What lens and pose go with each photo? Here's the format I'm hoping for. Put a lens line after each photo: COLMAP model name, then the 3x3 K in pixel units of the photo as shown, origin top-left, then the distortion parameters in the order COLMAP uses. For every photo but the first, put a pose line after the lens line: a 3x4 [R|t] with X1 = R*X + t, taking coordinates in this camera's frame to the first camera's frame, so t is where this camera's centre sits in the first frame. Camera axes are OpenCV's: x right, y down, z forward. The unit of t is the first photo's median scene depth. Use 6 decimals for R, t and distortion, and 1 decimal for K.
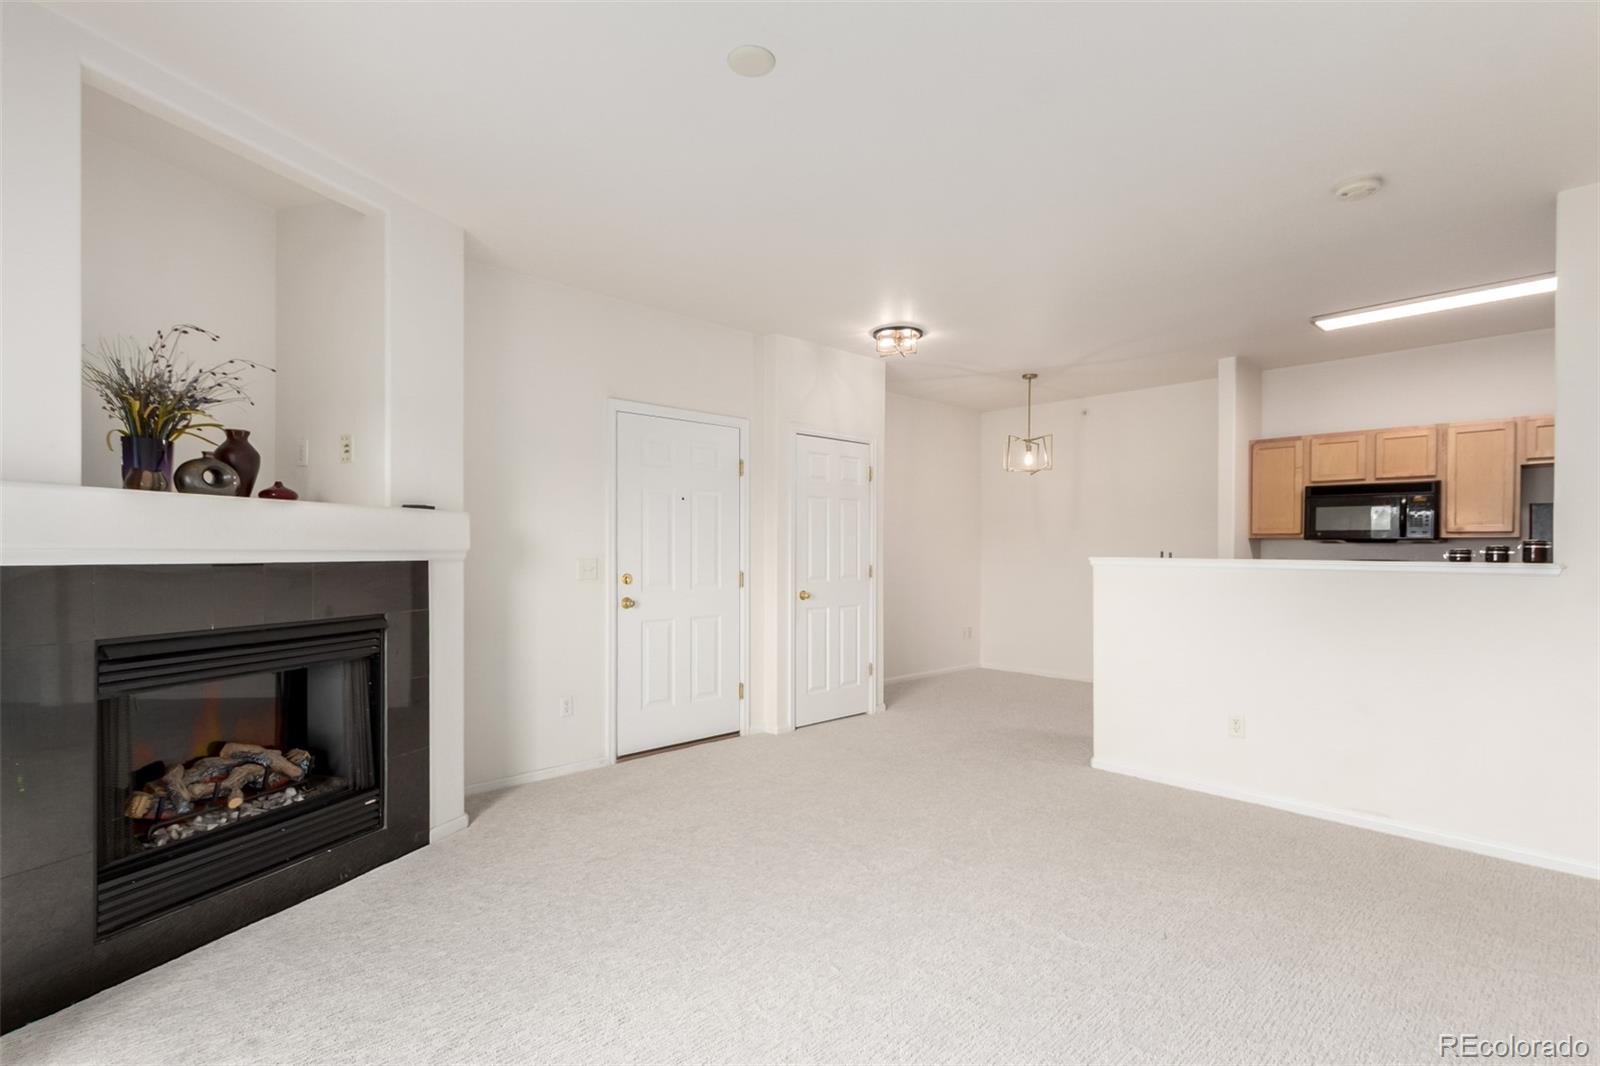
lens RADIAL K [[757.3, 0, 811.8], [0, 757.3, 554.0], [0, 0, 1]] dist [0.014141, -0.004731]
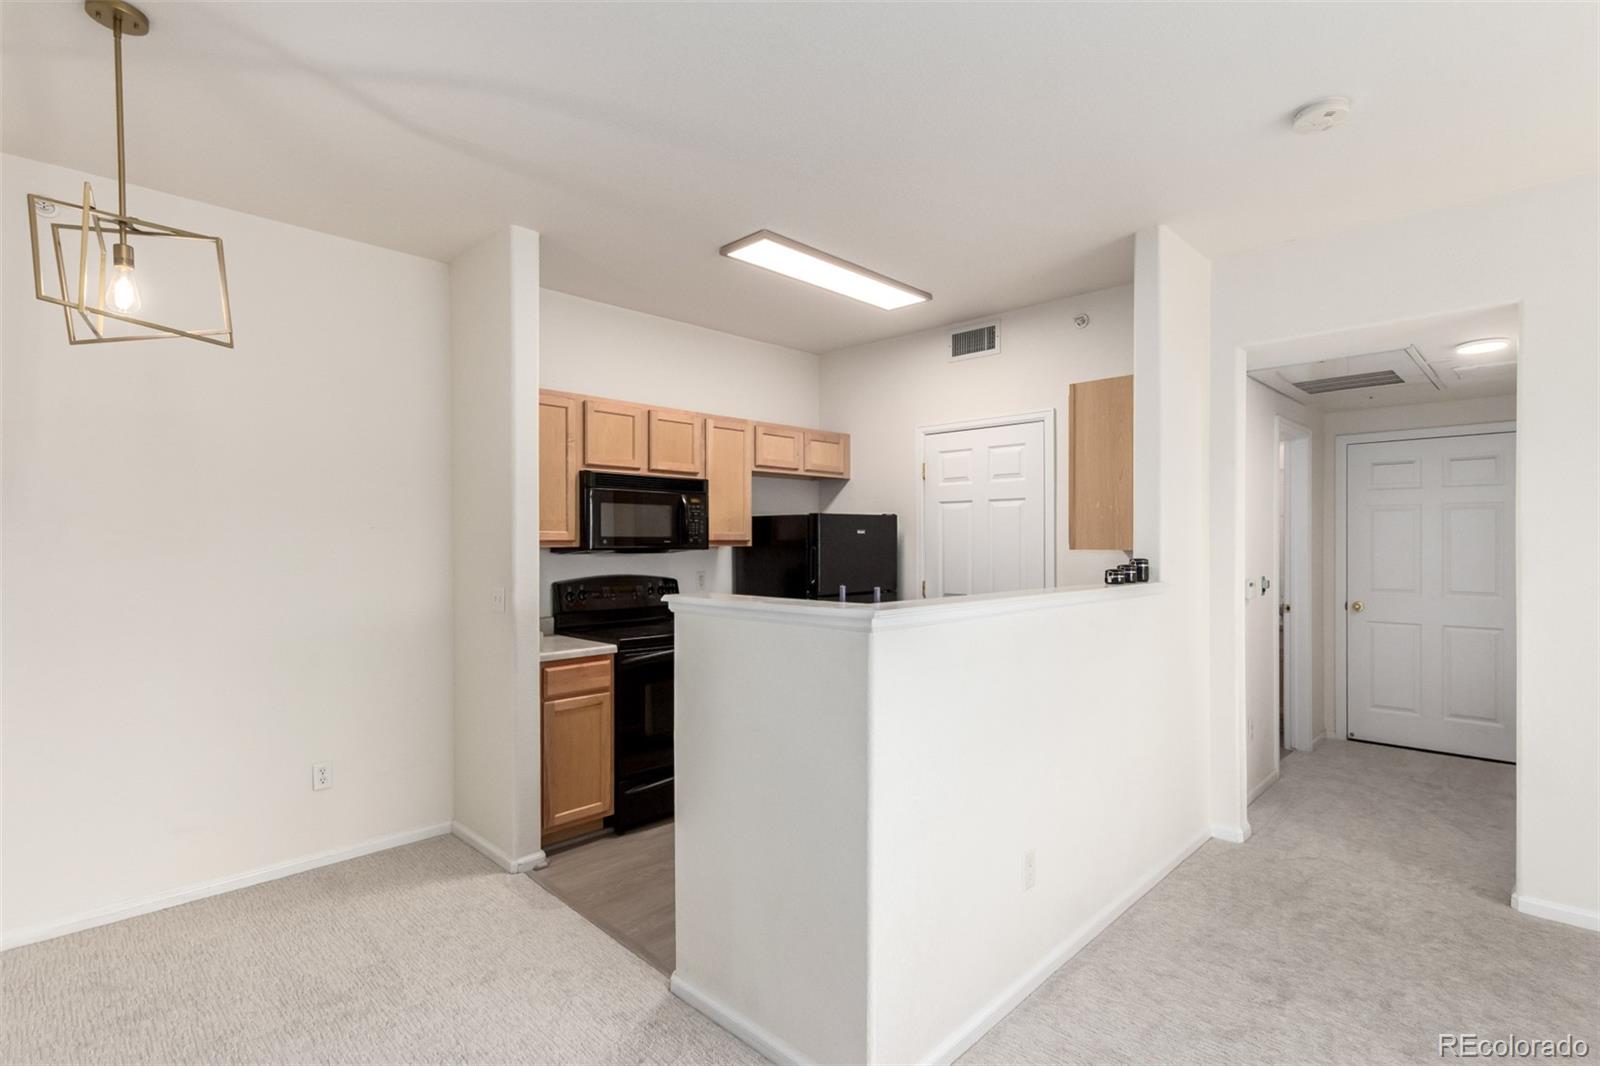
lens RADIAL K [[757.3, 0, 812.2], [0, 757.3, 543.9], [0, 0, 1]] dist [0.014141, -0.004731]
pose [[-0.034528, -0.009041, 0.999363, -0.060896], [0.008680, 0.999919, 0.009346, -0.054791], [-0.999366, 0.008997, -0.034447, 1.578493]]
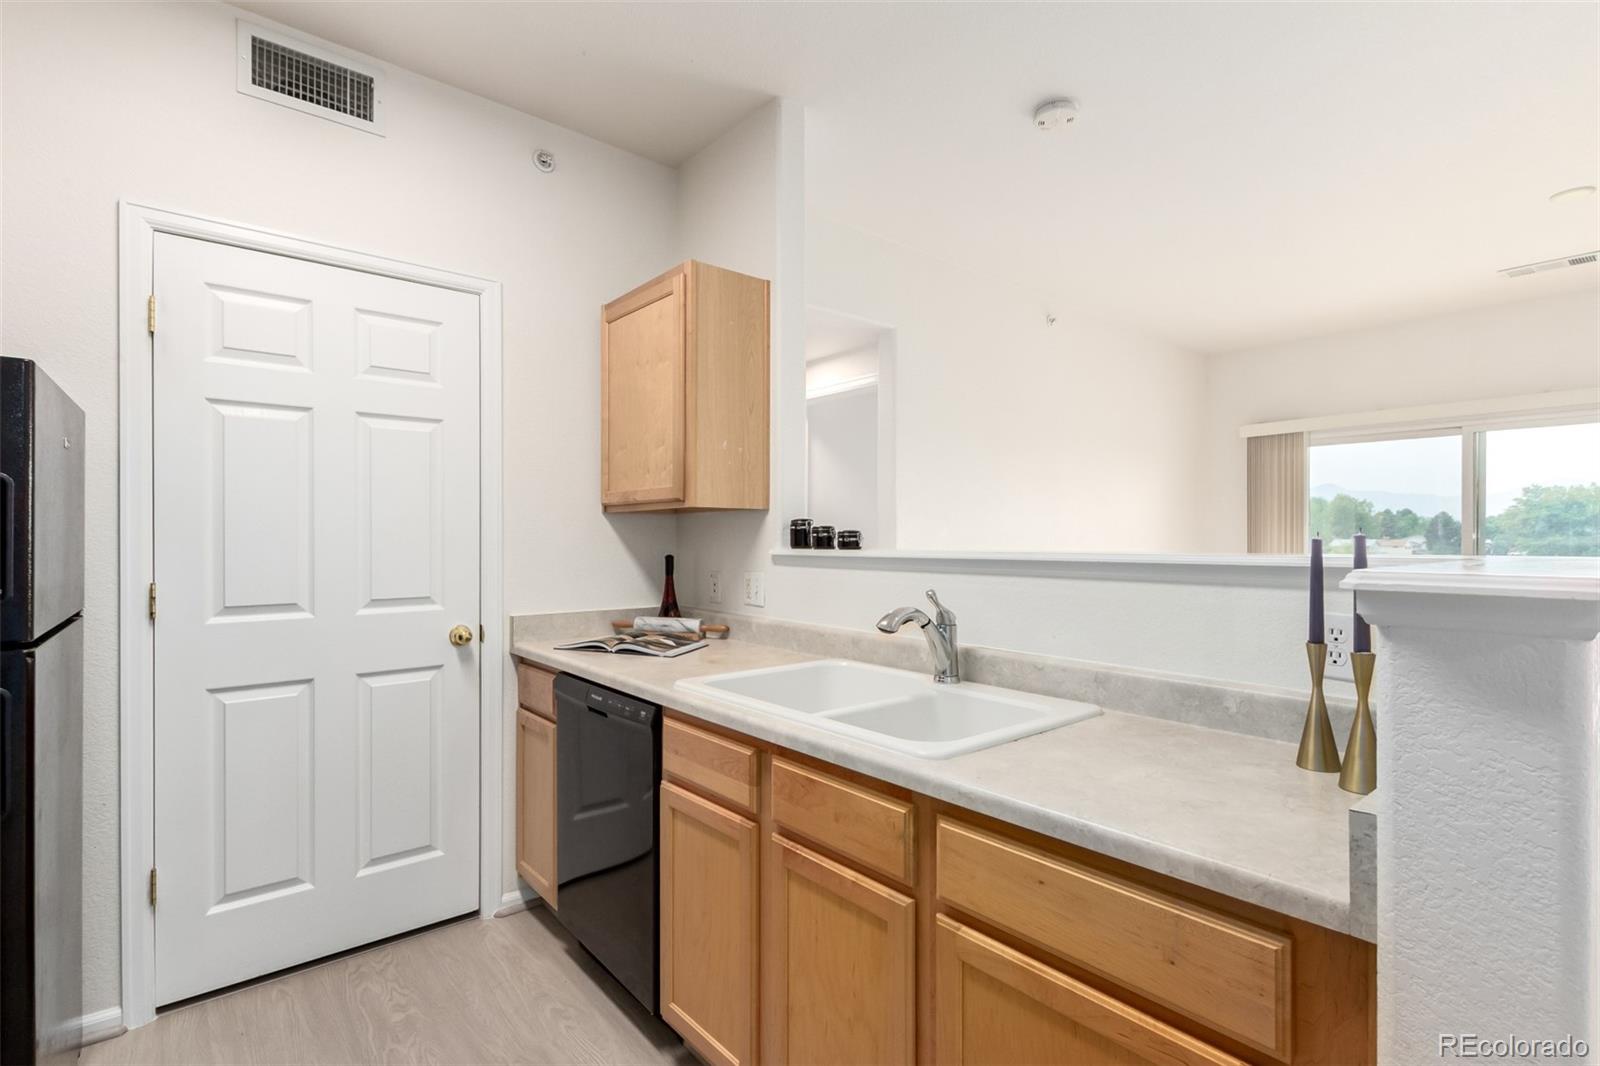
lens RADIAL K [[757.3, 0, 806.2], [0, 757.3, 538.2], [0, 0, 1]] dist [0.014141, -0.004731]
pose [[-0.997668, -0.005493, 0.068037, 0.951343], [-0.004887, 0.999947, 0.009069, -0.005566], [-0.068083, 0.008716, -0.997642, 1.922738]]
